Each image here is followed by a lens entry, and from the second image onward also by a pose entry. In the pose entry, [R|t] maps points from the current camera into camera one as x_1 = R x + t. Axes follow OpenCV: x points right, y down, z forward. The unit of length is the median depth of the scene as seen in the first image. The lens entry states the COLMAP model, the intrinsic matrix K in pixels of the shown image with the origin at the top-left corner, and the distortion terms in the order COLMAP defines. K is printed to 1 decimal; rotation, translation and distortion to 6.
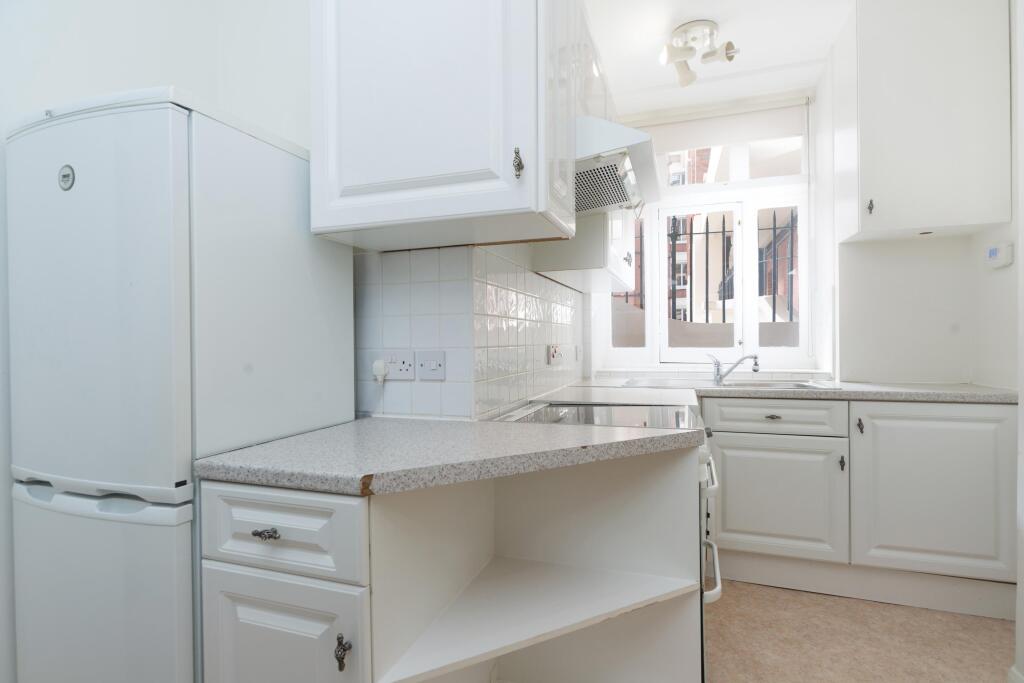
lens RADIAL K [[516.3, 0, 507.3], [0, 516.3, 340.1], [0, 0, 1]] dist [0.000413, 0.001659]
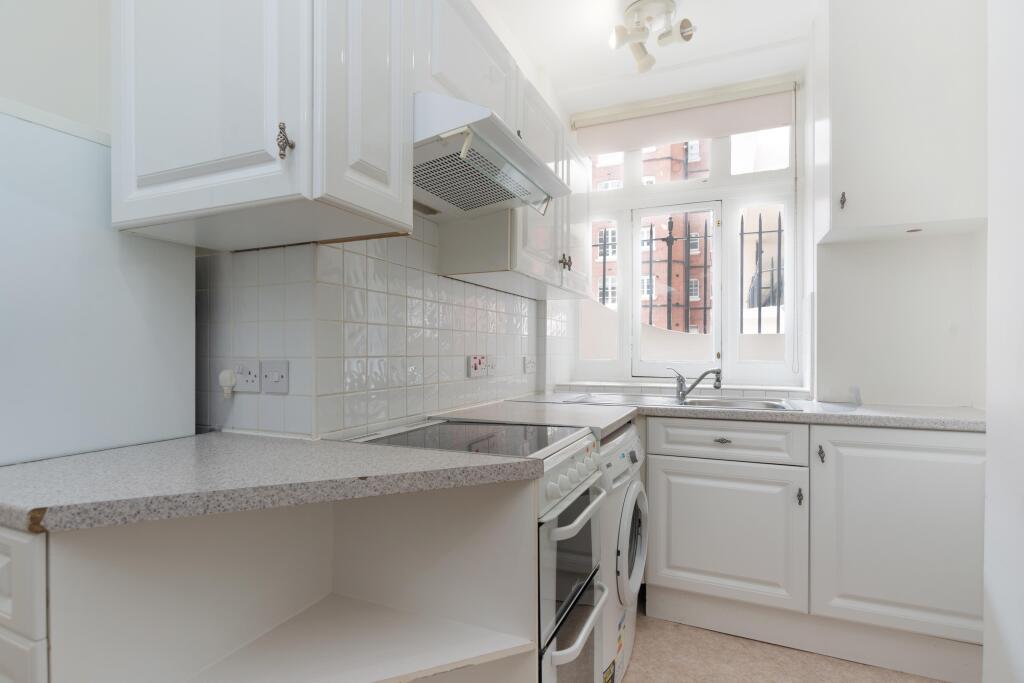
lens RADIAL K [[516.3, 0, 514.3], [0, 516.3, 347.2], [0, 0, 1]] dist [0.000413, 0.001659]
pose [[0.996349, 0.011214, -0.084638, 0.254902], [-0.011659, 0.999921, -0.004766, -0.002270], [0.084578, 0.005736, 0.996400, 0.101981]]
